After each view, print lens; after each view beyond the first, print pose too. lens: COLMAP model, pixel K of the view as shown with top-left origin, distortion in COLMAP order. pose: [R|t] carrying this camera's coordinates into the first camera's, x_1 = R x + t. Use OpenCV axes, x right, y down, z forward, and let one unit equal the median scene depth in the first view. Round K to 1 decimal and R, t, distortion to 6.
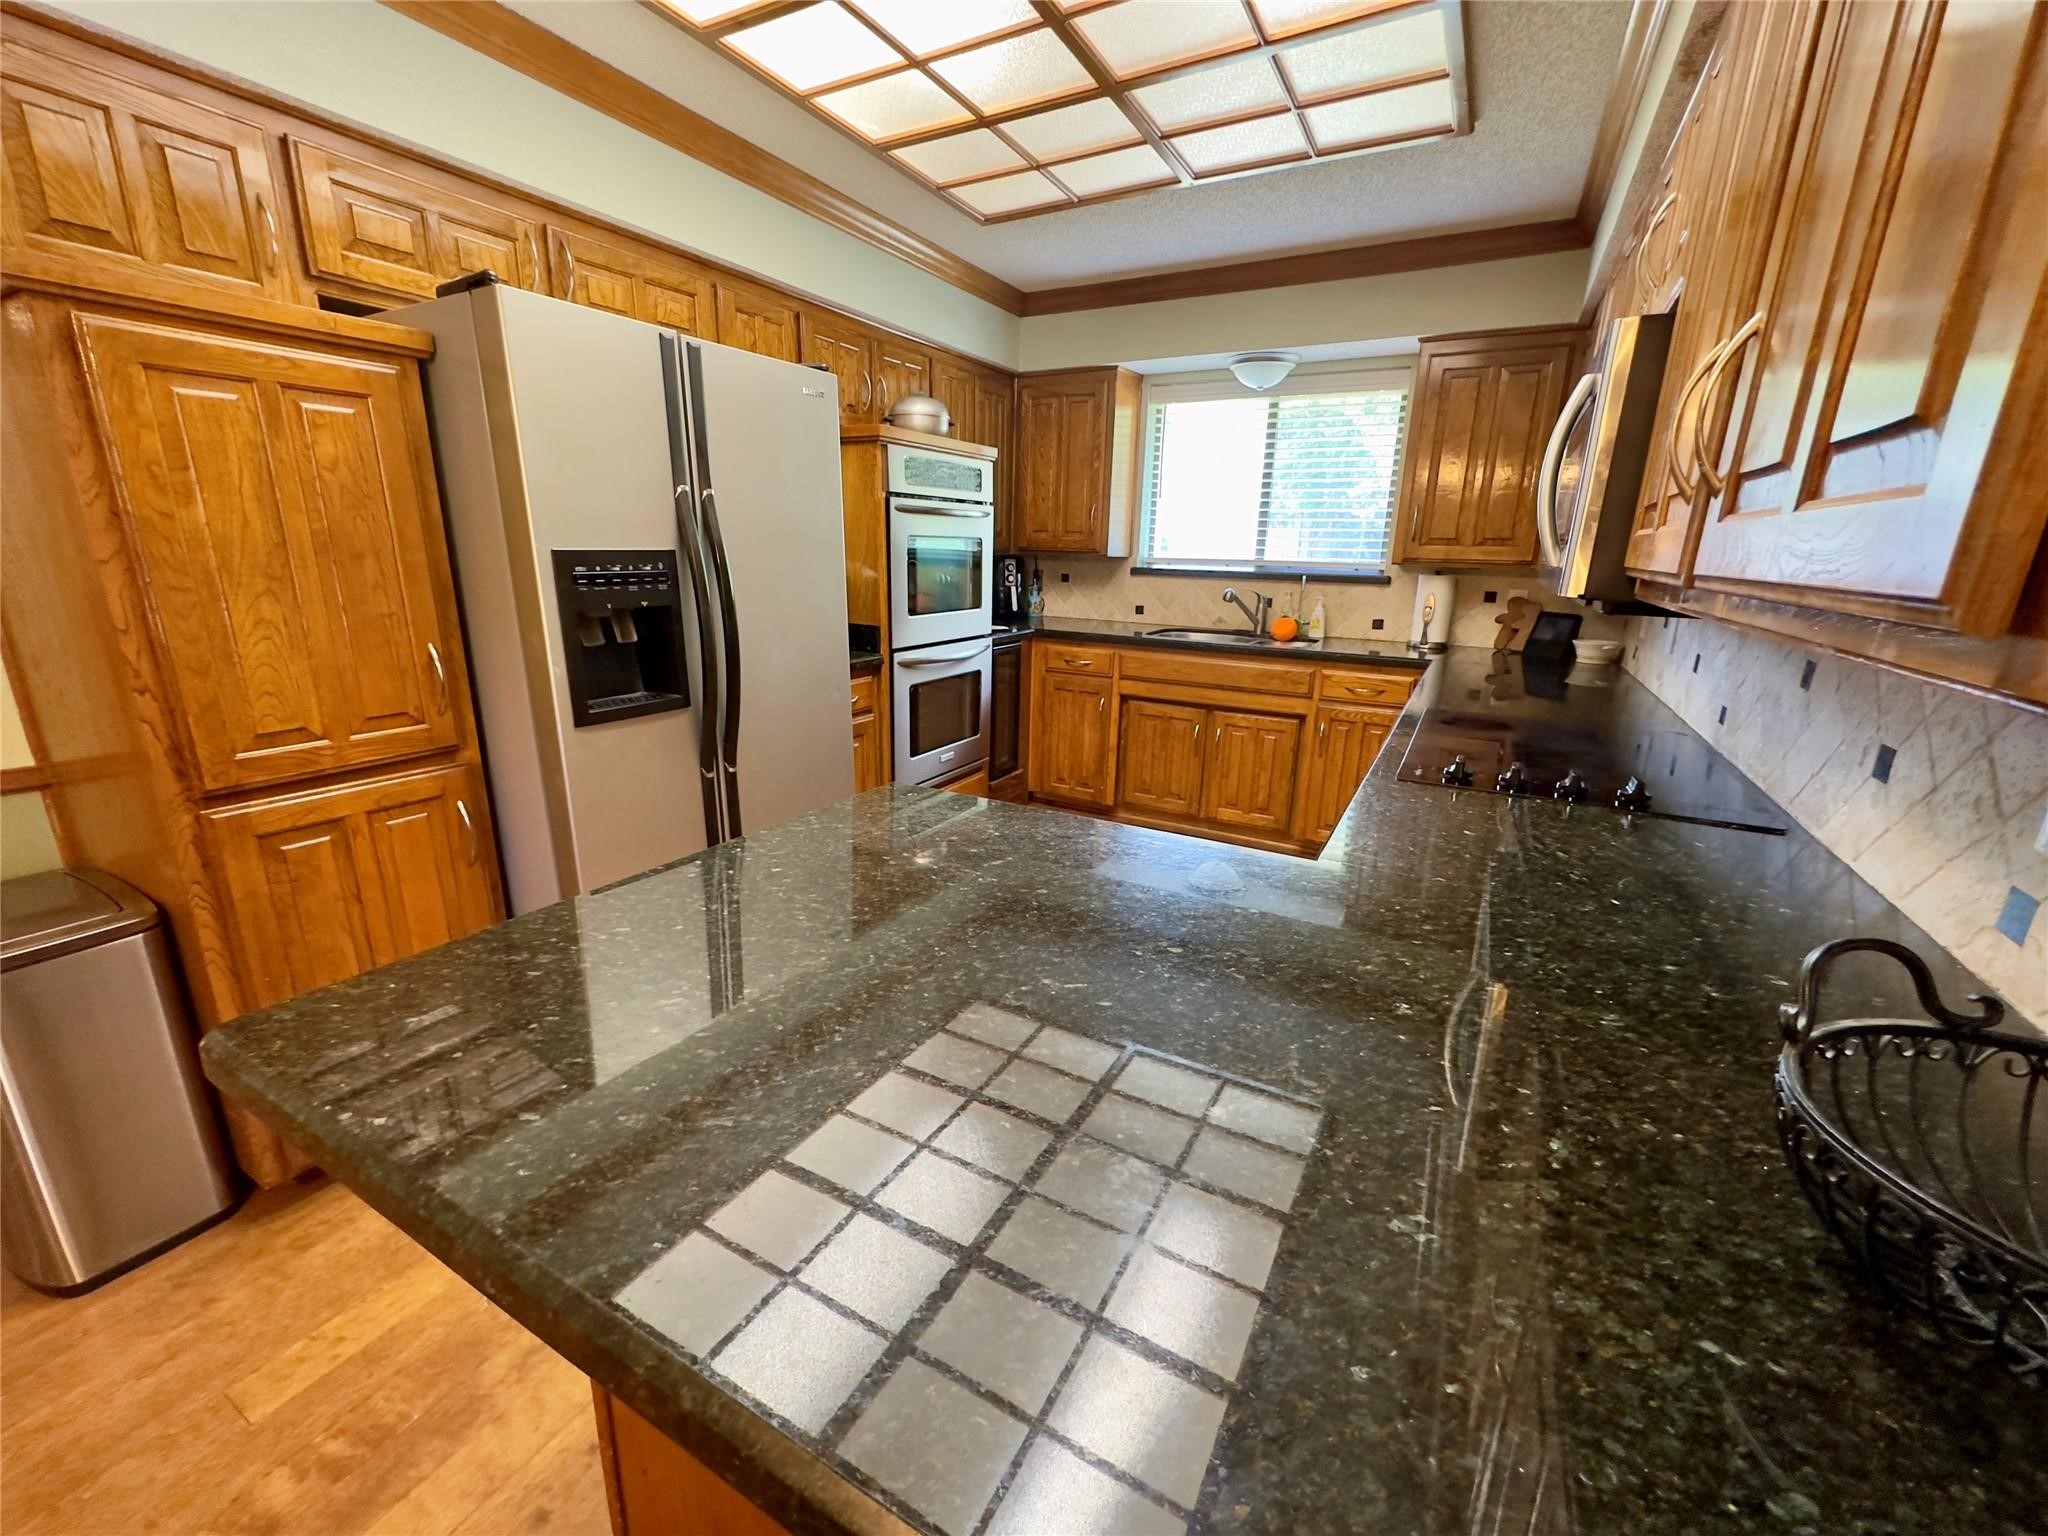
lens RADIAL K [[822.2, 0, 1019.0], [0, 822.2, 770.5], [0, 0, 1]] dist [-0.001102, 0.000712]
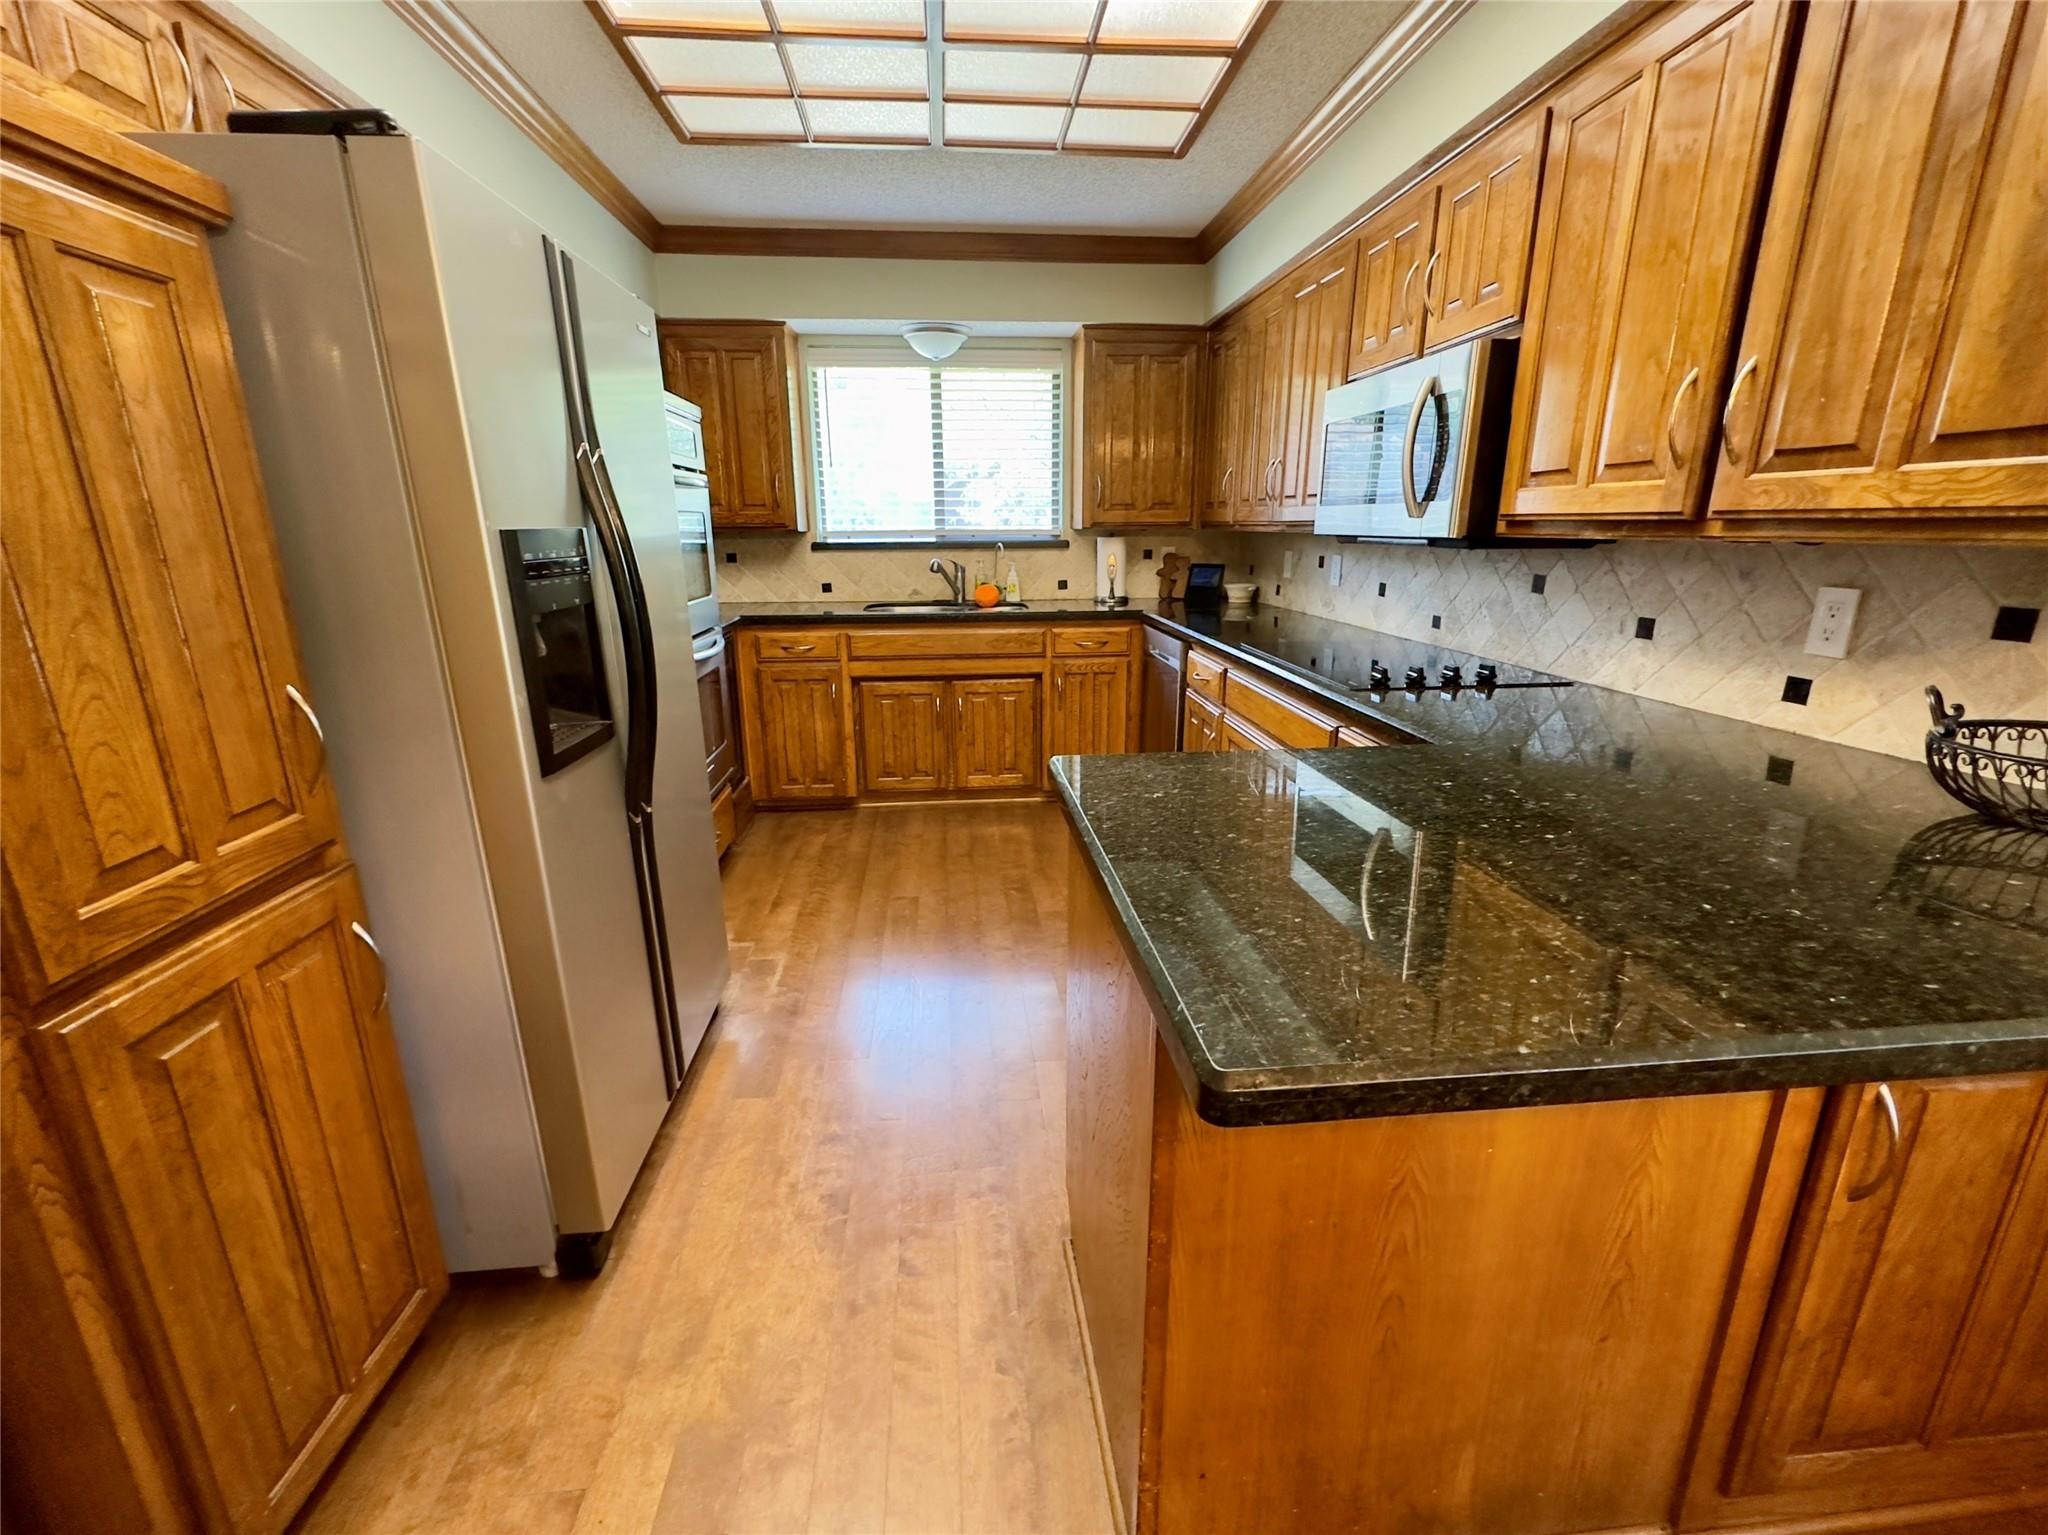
lens RADIAL K [[876.7, 0, 1023.4], [0, 876.7, 769.9], [0, 0, 1]] dist [-0.002618, 0.000660]
pose [[0.825850, -0.178019, 0.535052, -0.281143], [0.173469, 0.983051, 0.059326, -0.014601], [-0.536544, 0.043820, 0.842734, 0.059951]]
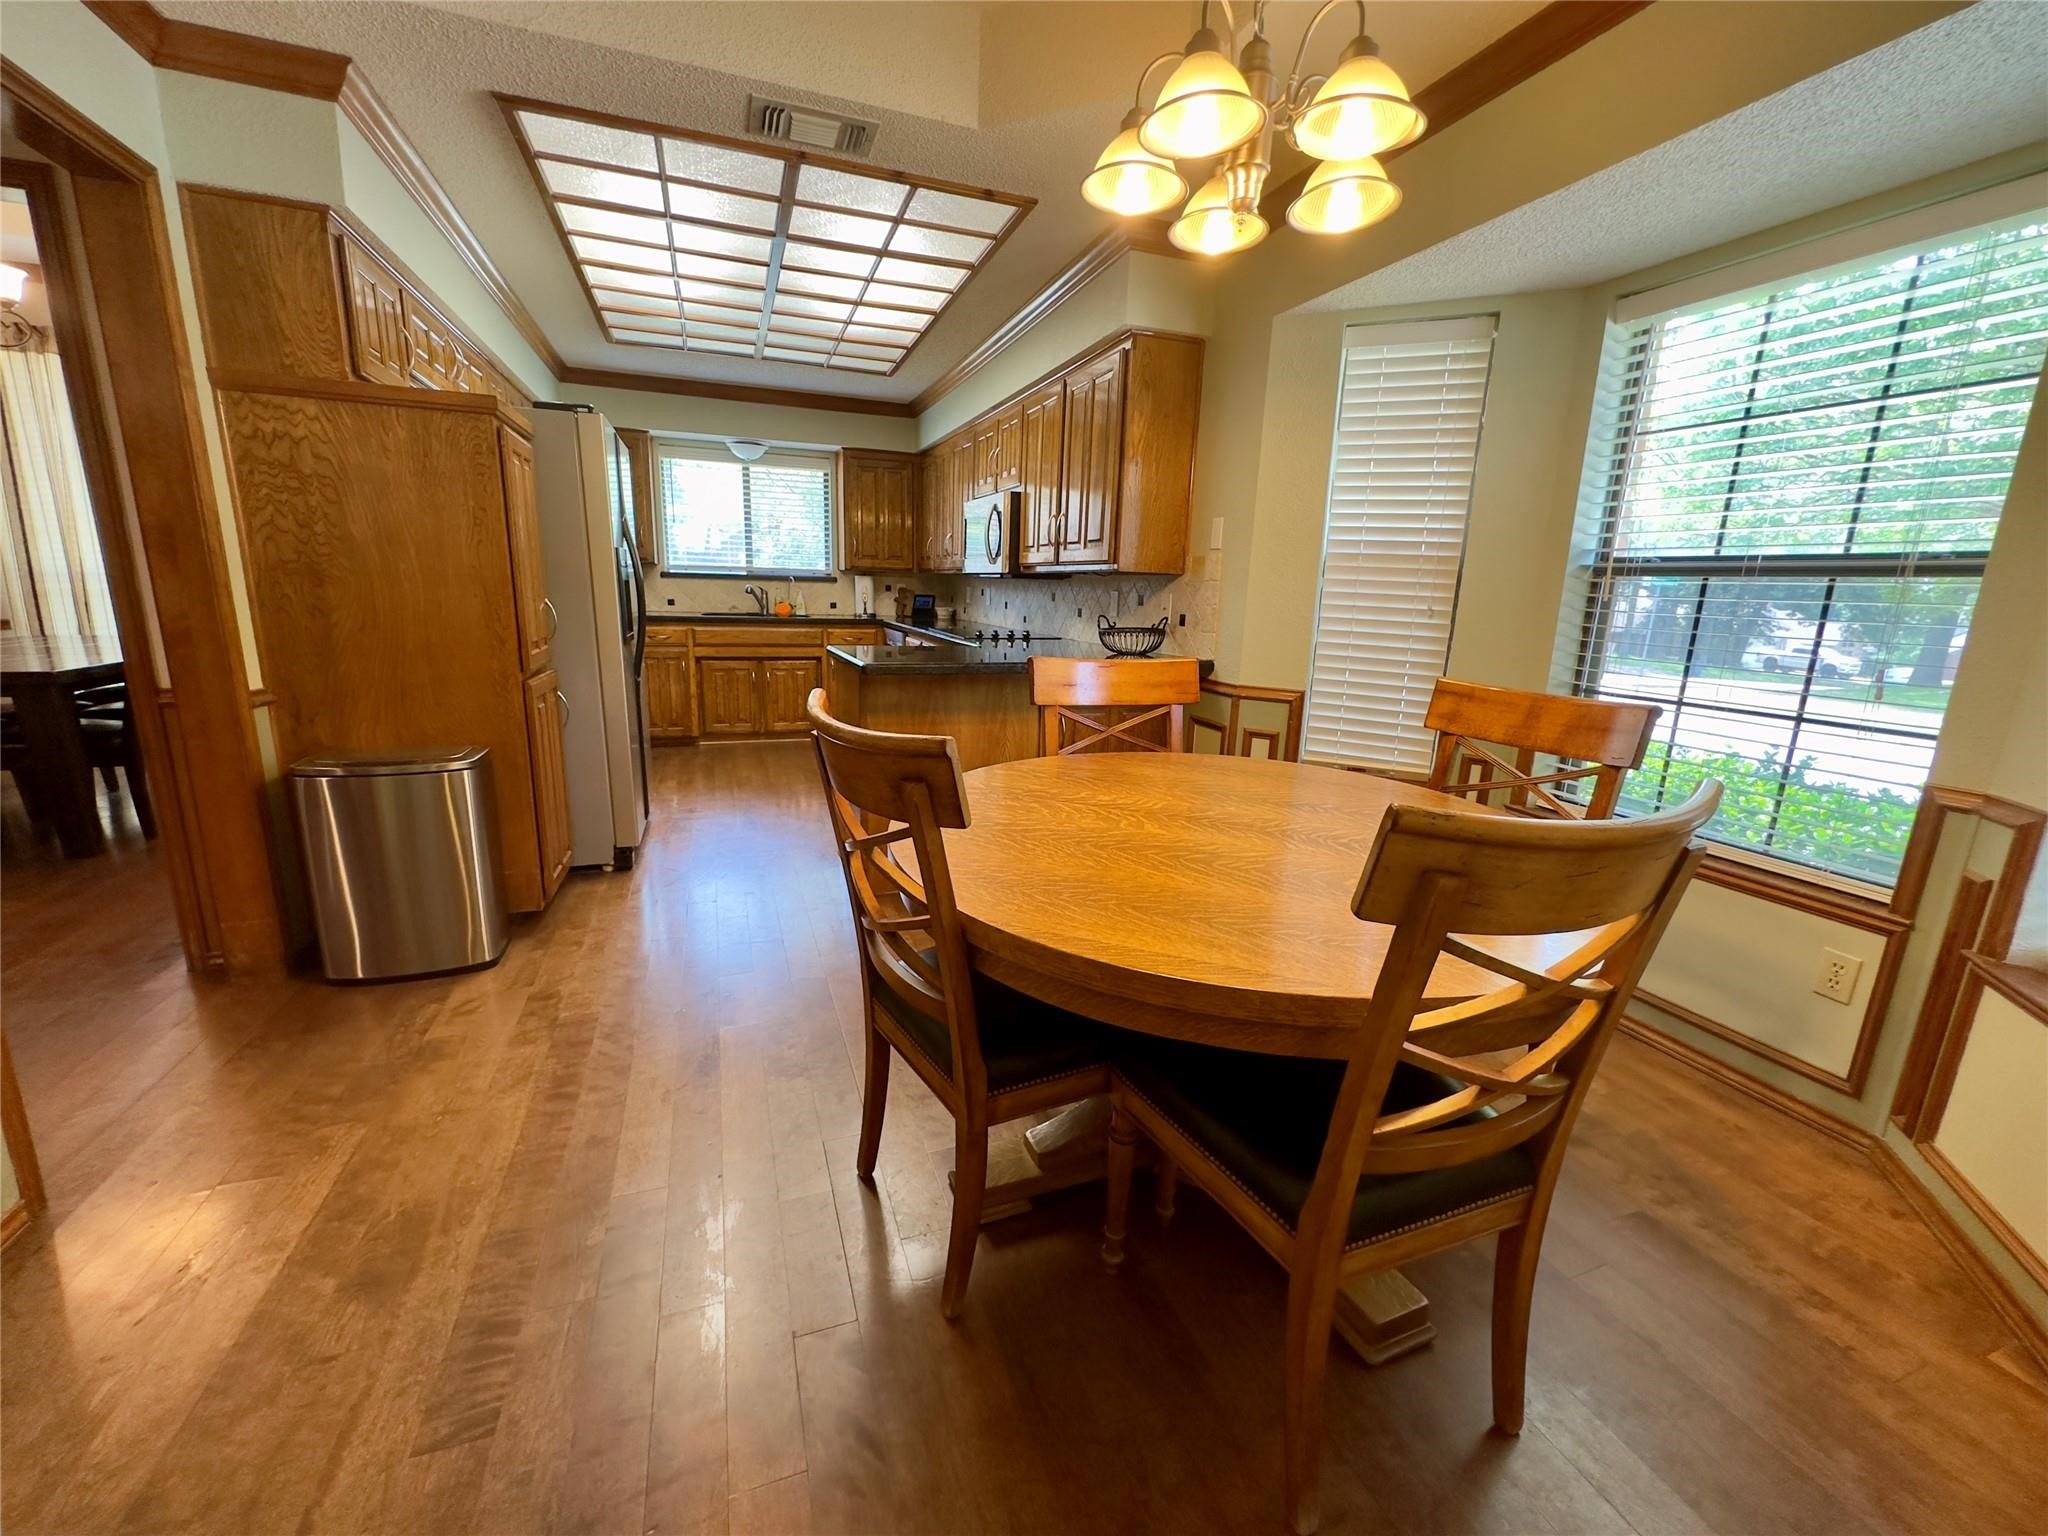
lens RADIAL K [[822.2, 0, 1020.9], [0, 822.2, 768.8], [0, 0, 1]] dist [-0.001102, 0.000712]
pose [[0.654310, -0.166960, 0.737566, -0.636616], [0.185791, 0.980921, 0.057228, 0.131772], [-0.733048, 0.099589, 0.672846, -0.403456]]
